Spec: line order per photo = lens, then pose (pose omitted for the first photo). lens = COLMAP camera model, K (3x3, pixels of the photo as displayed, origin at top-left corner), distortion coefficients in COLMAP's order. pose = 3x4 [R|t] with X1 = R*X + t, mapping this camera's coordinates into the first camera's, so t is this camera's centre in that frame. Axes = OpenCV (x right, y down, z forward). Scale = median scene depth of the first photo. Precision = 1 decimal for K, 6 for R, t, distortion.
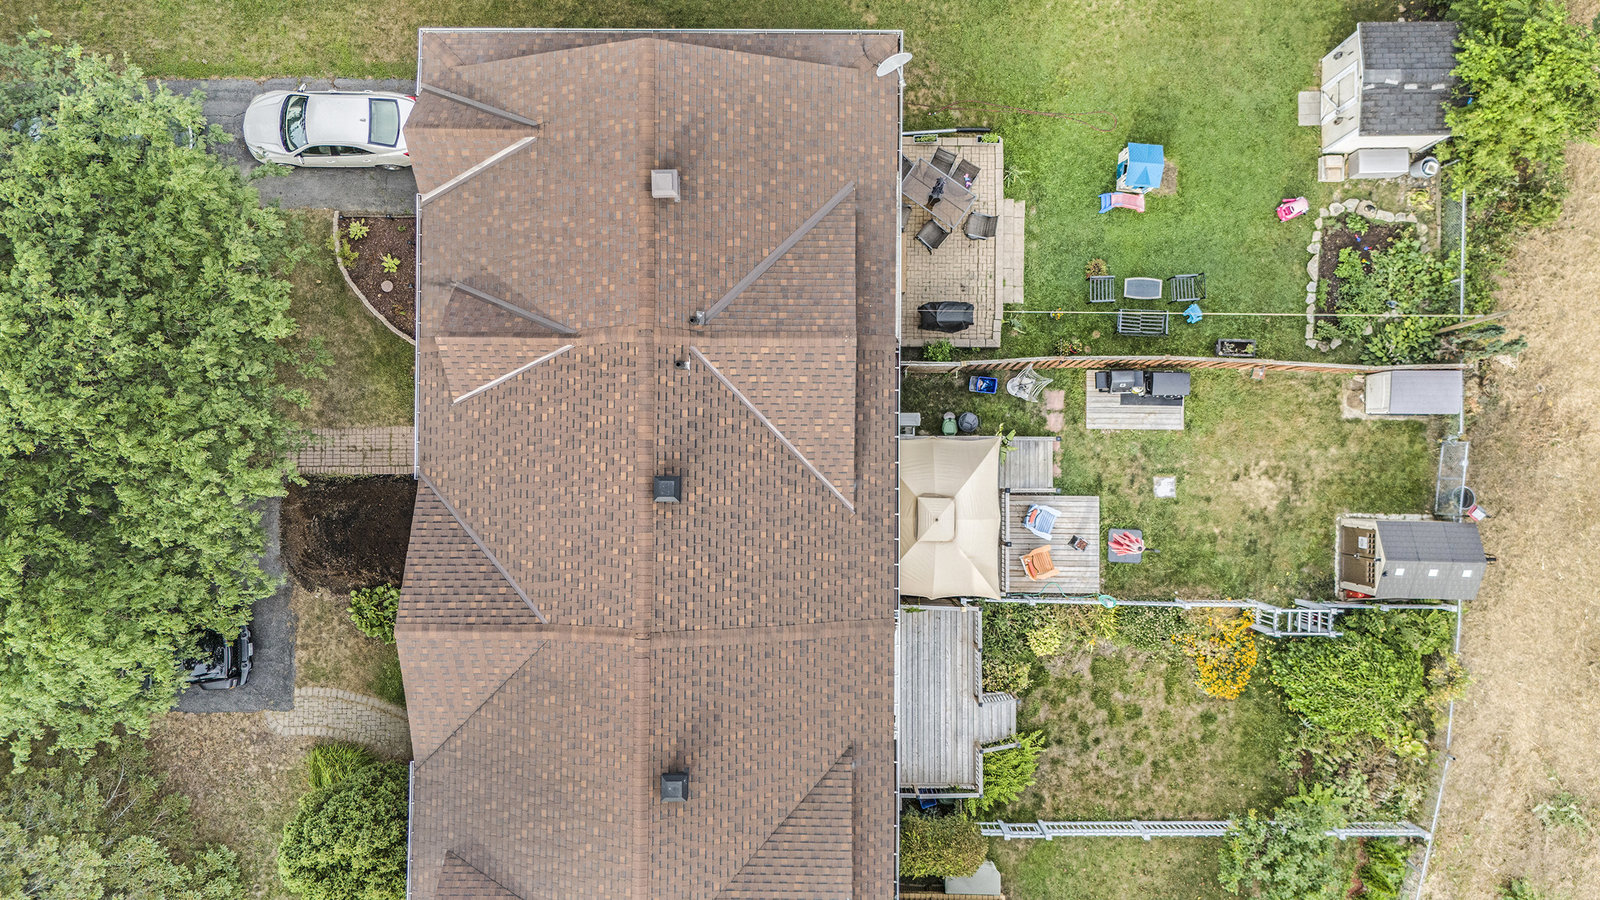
lens RADIAL K [[1157.2, 0, 808.7], [0, 1157.2, 442.5], [0, 0, 1]] dist [0.072601, -0.071045]
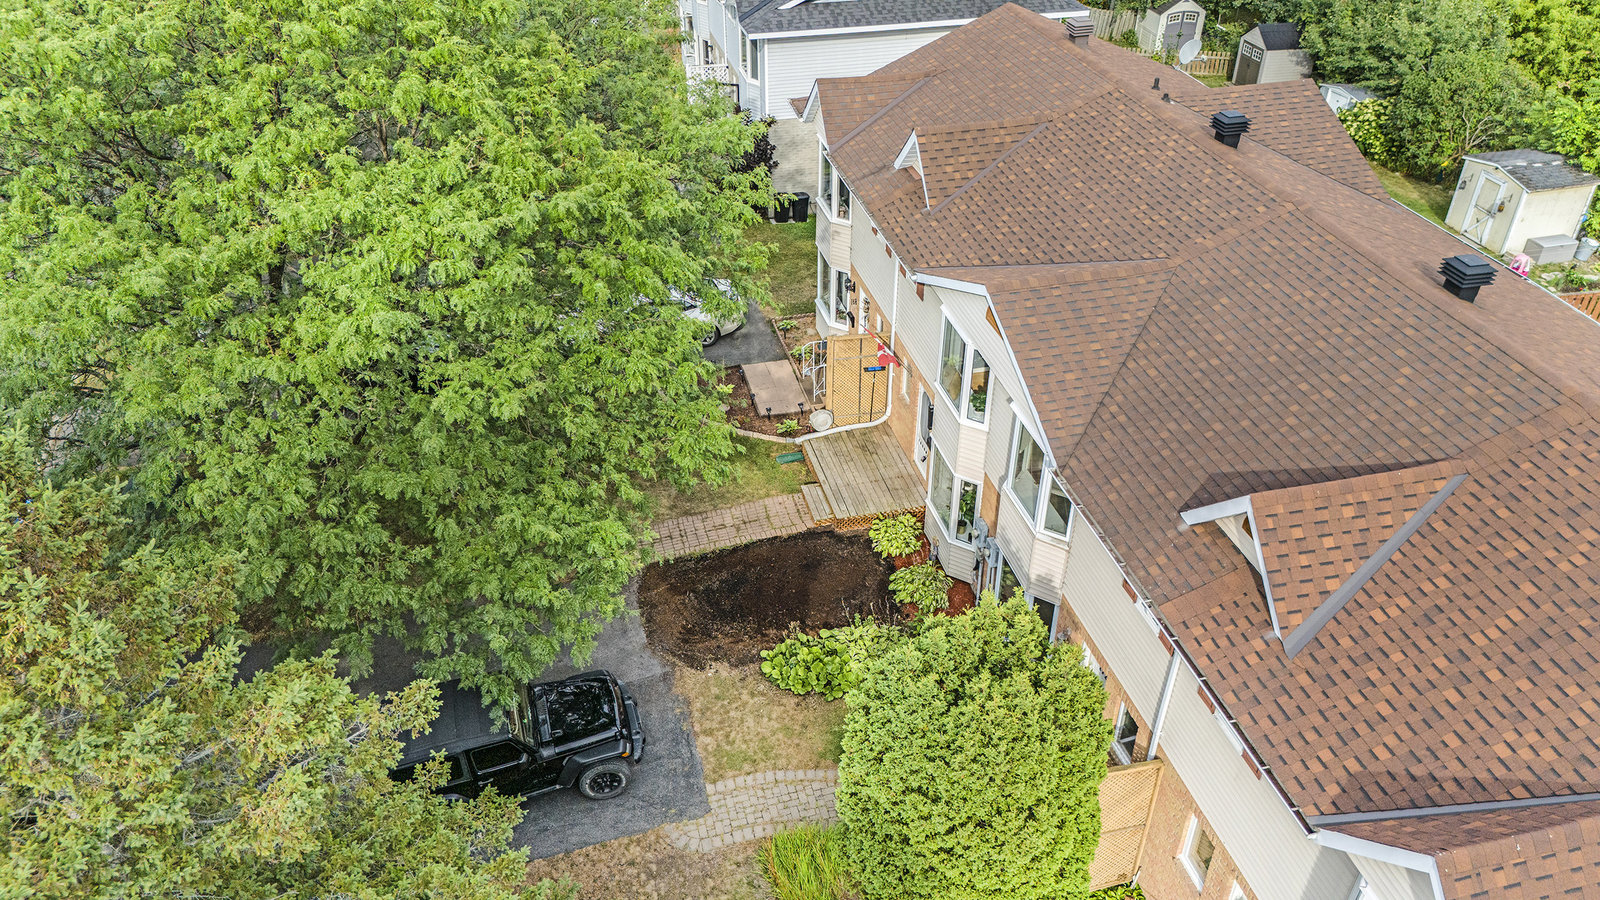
lens RADIAL K [[1157.2, 0, 808.7], [0, 1157.2, 442.5], [0, 0, 1]] dist [0.072601, -0.071045]
pose [[0.968998, -0.142056, 0.202144, -0.461594], [0.246943, 0.582790, -0.774193, 0.564483], [-0.007829, 0.800110, 0.599802, 0.465926]]
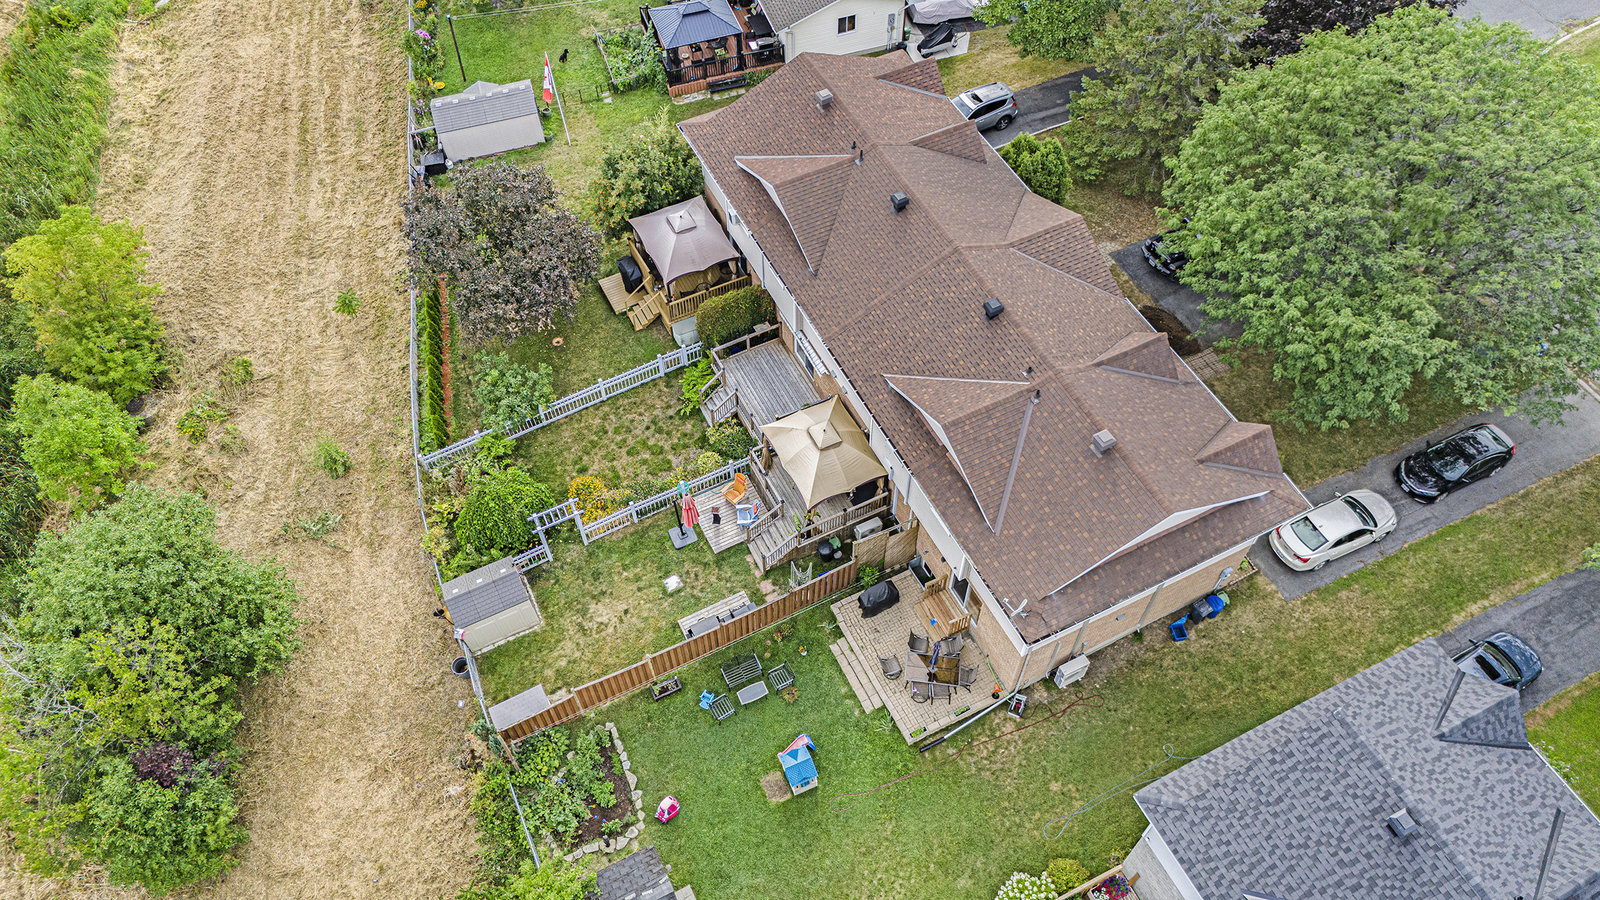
lens RADIAL K [[1157.2, 0, 808.7], [0, 1157.2, 442.5], [0, 0, 1]] dist [0.072601, -0.071045]
pose [[-0.887871, 0.376780, -0.264049, 0.475046], [-0.460024, -0.717111, 0.523574, -0.641690], [0.007919, 0.586335, 0.810030, -0.187200]]
